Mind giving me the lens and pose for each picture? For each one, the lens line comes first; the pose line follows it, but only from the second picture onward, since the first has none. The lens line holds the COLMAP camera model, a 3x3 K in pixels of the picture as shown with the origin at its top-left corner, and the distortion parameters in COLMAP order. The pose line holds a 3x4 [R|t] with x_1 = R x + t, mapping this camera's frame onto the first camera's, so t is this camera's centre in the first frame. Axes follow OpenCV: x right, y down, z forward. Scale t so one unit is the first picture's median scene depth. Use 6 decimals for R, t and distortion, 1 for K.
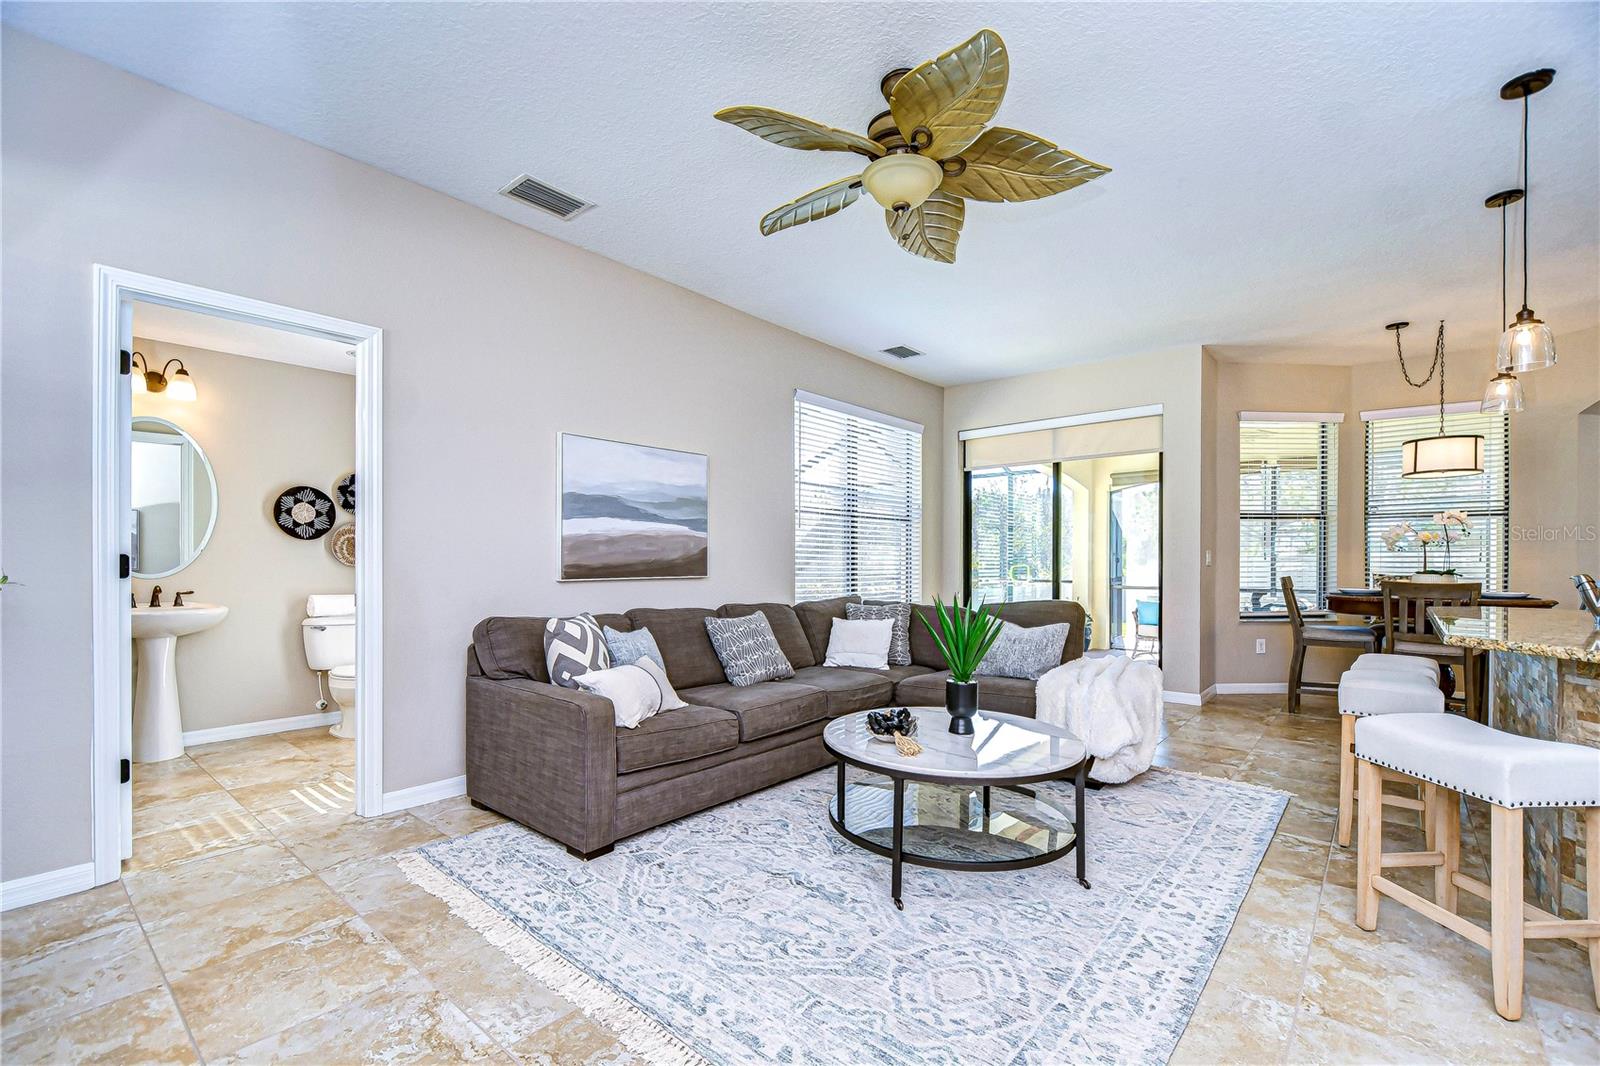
lens RADIAL K [[700.2, 0, 803.3], [0, 700.2, 560.9], [0, 0, 1]] dist [-0.001027, -0.000674]
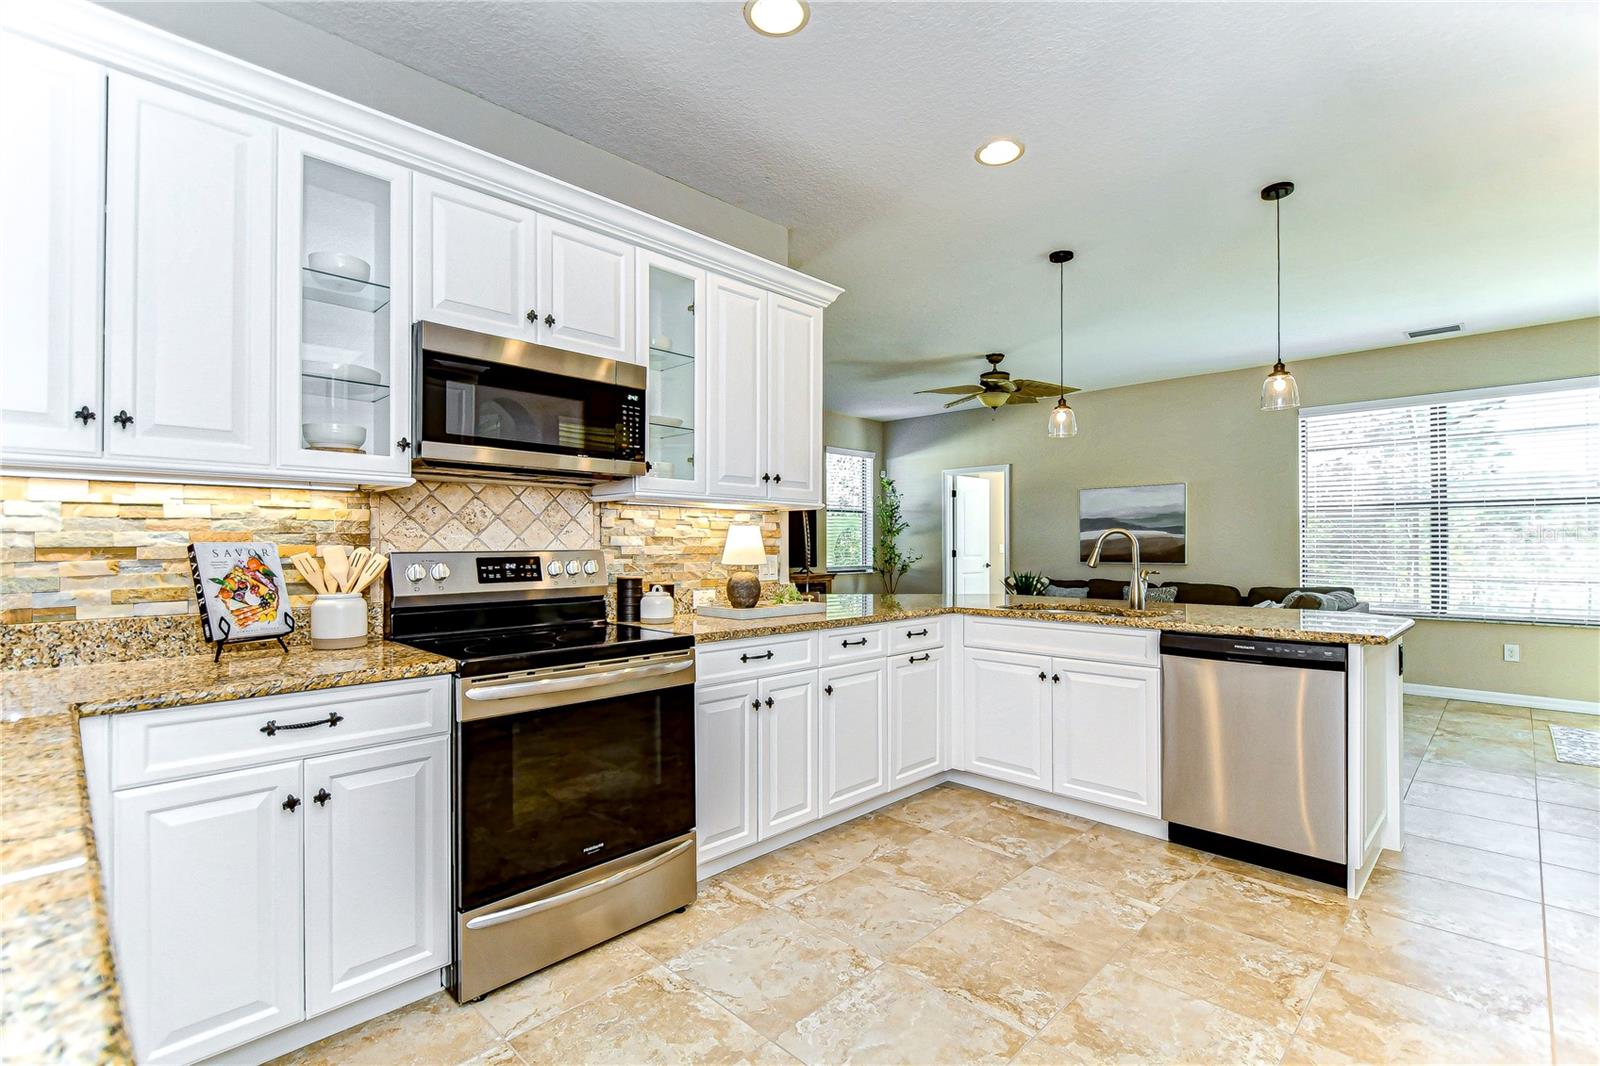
lens RADIAL K [[725.2, 0, 803.8], [0, 725.2, 539.8], [0, 0, 1]] dist [0.002490, -0.000101]
pose [[-0.067496, -0.008925, -0.997680, 1.723090], [-0.002454, 0.999958, -0.008780, -0.015219], [0.997717, 0.001856, -0.067515, 0.323960]]
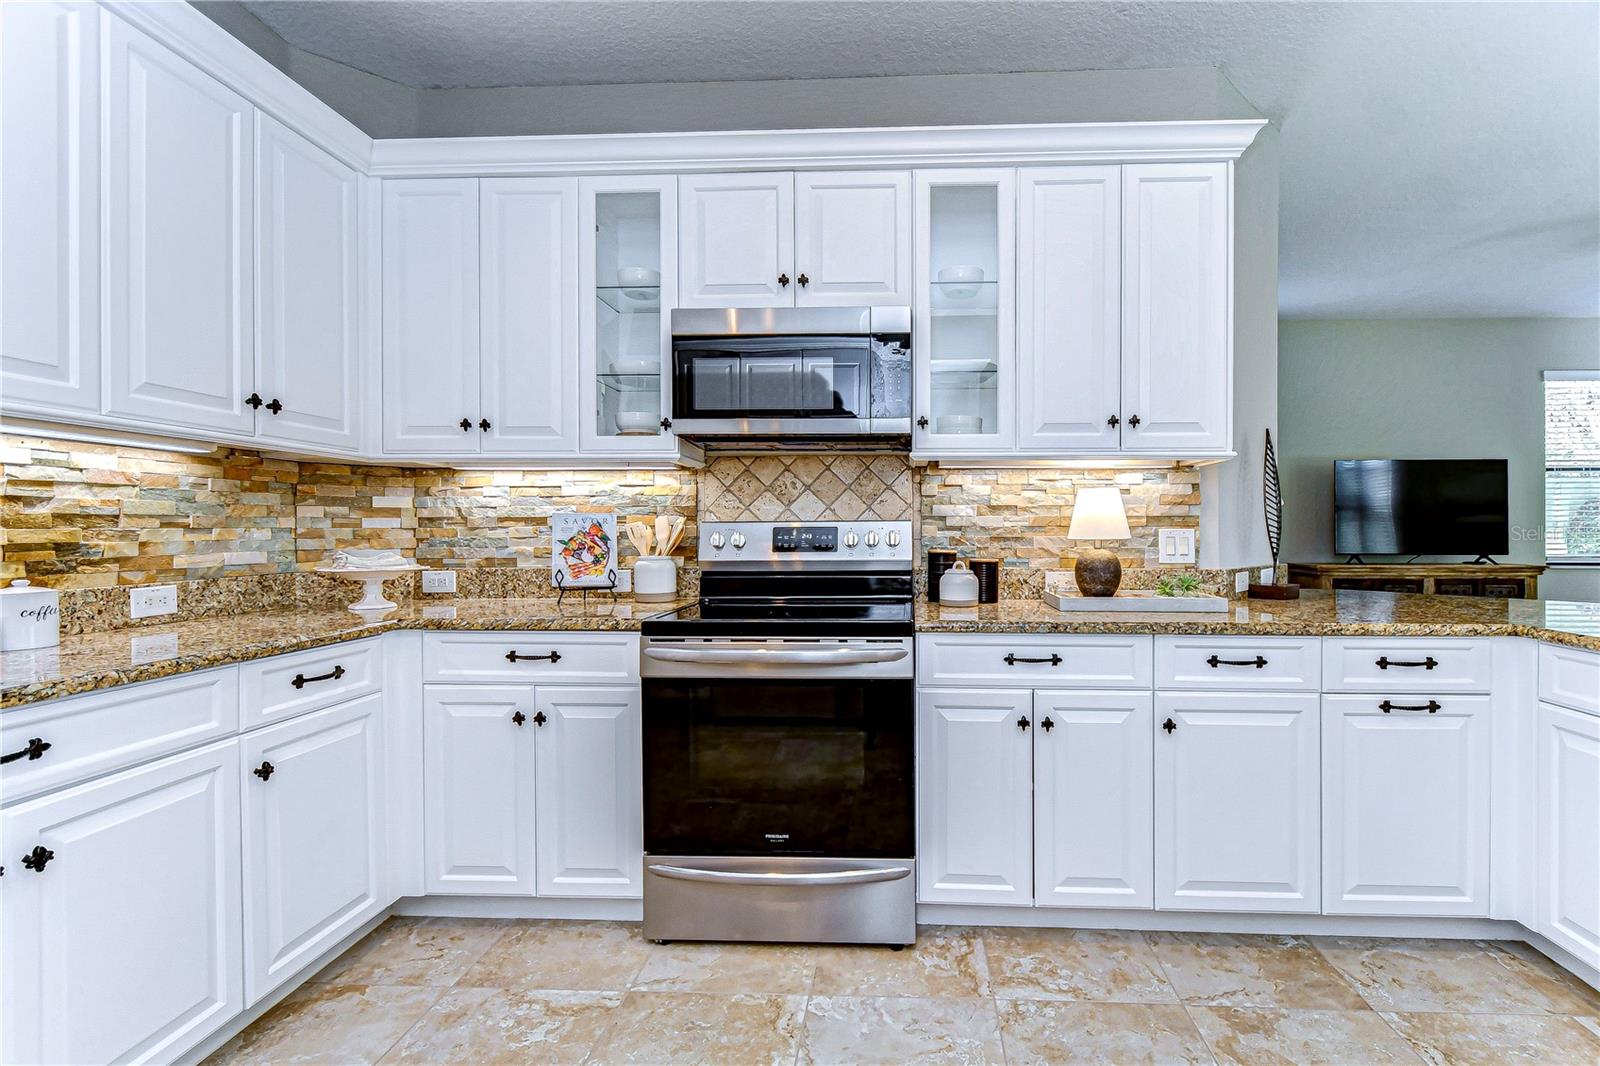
lens RADIAL K [[733.1, 0, 876.4], [0, 733.1, 531.3], [0, 0, 1]] dist [0.000044, -0.001269]
pose [[-0.786382, 0.000276, -0.617740, 1.443018], [-0.001914, 0.999994, 0.002884, -0.002803], [0.617738, 0.003450, -0.786377, 0.579281]]
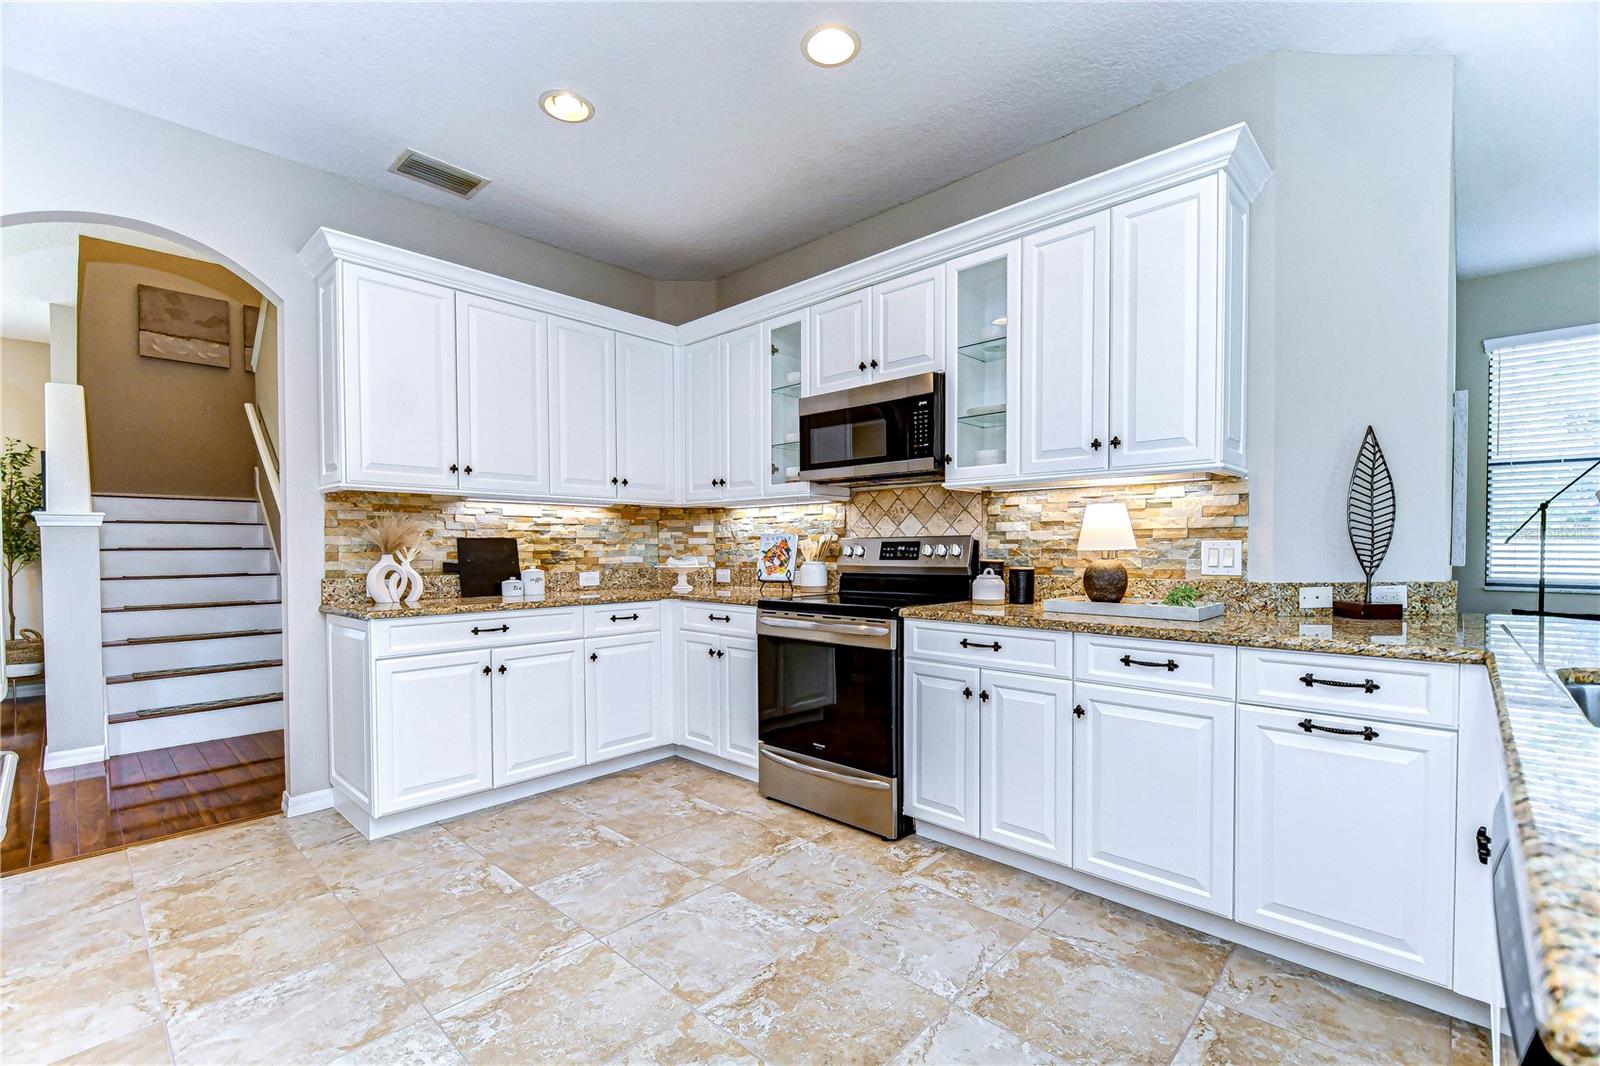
lens RADIAL K [[700.2, 0, 803.3], [0, 700.2, 560.9], [0, 0, 1]] dist [-0.001027, -0.000674]
pose [[-0.998694, 0.000452, 0.051098, 1.154313], [0.001526, 0.999779, 0.020989, 0.000941], [-0.051077, 0.021039, -0.998473, 0.879672]]
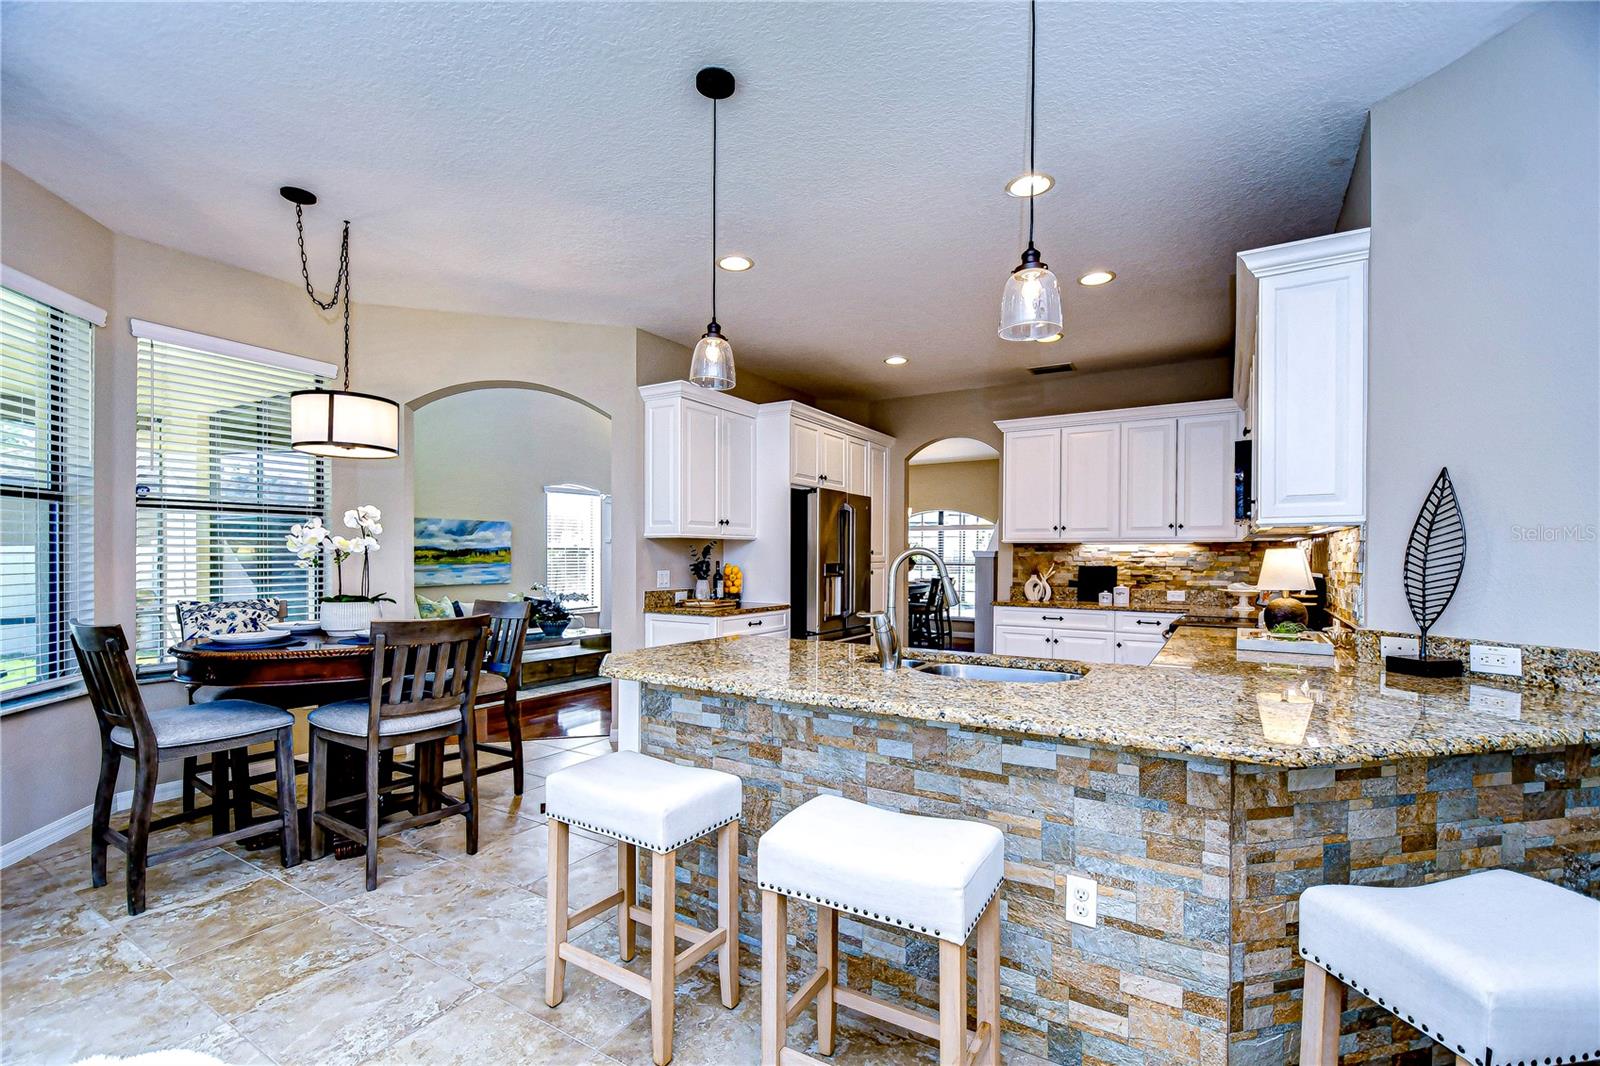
lens RADIAL K [[700.2, 0, 803.3], [0, 700.2, 560.9], [0, 0, 1]] dist [-0.001027, -0.000674]
pose [[-0.158347, -0.007571, 0.987355, 0.229280], [-0.003364, 0.999969, 0.007128, -0.030376], [-0.987378, -0.002193, -0.158367, 0.840071]]
